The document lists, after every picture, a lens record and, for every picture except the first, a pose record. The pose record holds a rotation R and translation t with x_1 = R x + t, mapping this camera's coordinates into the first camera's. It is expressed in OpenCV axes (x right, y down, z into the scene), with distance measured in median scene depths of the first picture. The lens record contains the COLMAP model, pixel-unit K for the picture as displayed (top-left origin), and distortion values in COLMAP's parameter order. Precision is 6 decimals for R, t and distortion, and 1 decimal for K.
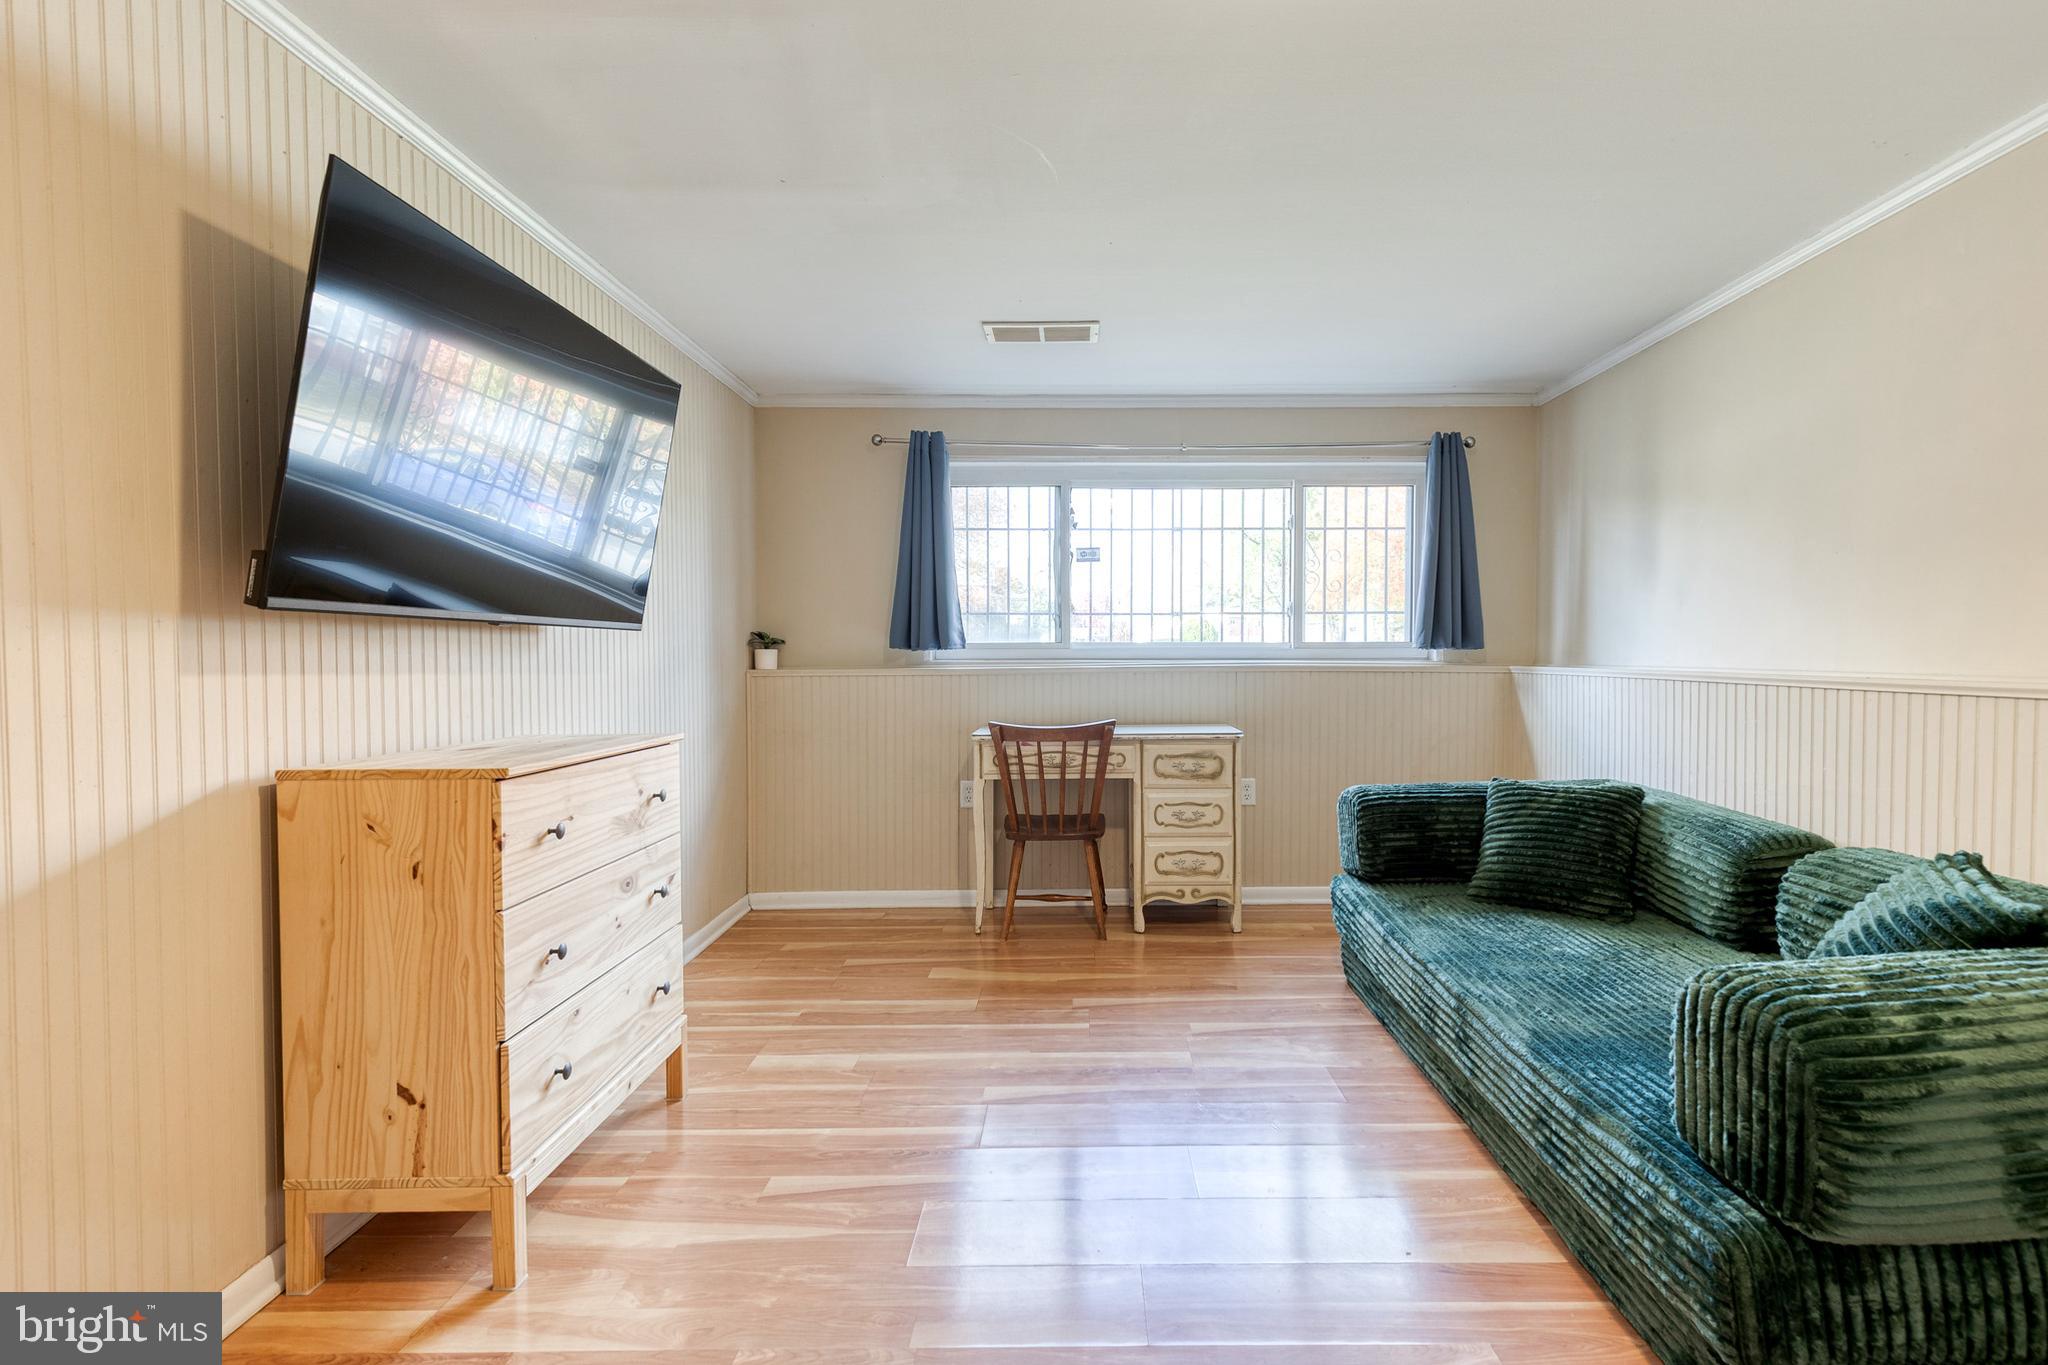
lens RADIAL K [[924.6, 0, 1023.8], [0, 924.6, 676.6], [0, 0, 1]] dist [0.010718, -0.002503]
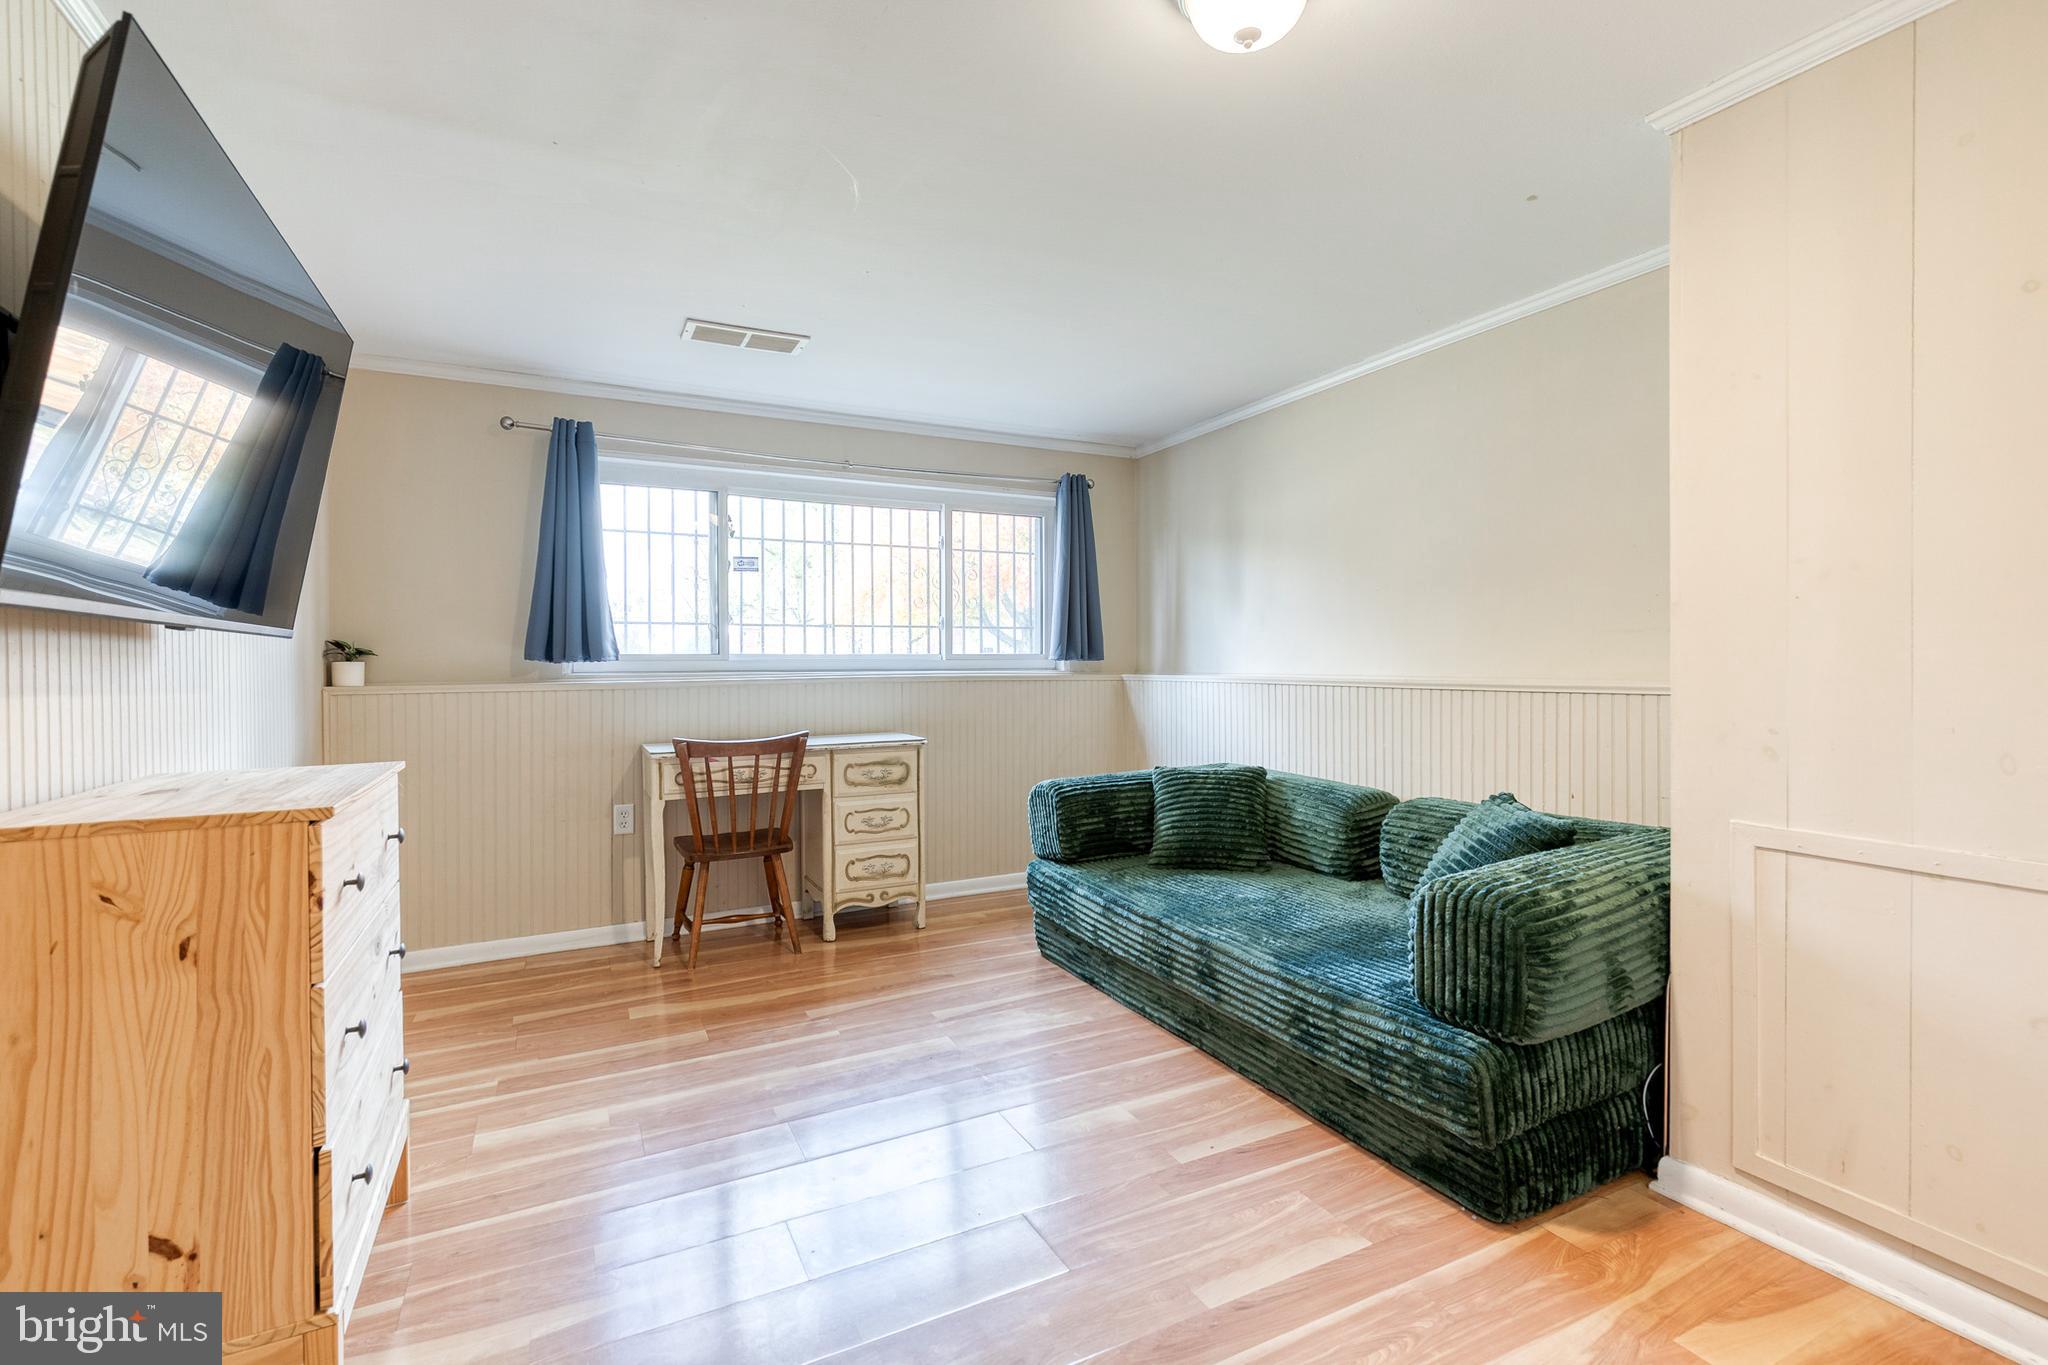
lens RADIAL K [[924.6, 0, 1018.8], [0, 924.6, 674.9], [0, 0, 1]] dist [0.010718, -0.002503]
pose [[0.893755, -0.008231, 0.448480, -0.312093], [0.014919, 0.999824, -0.011381, 0.001096], [-0.448307, 0.016863, 0.893720, -0.000786]]
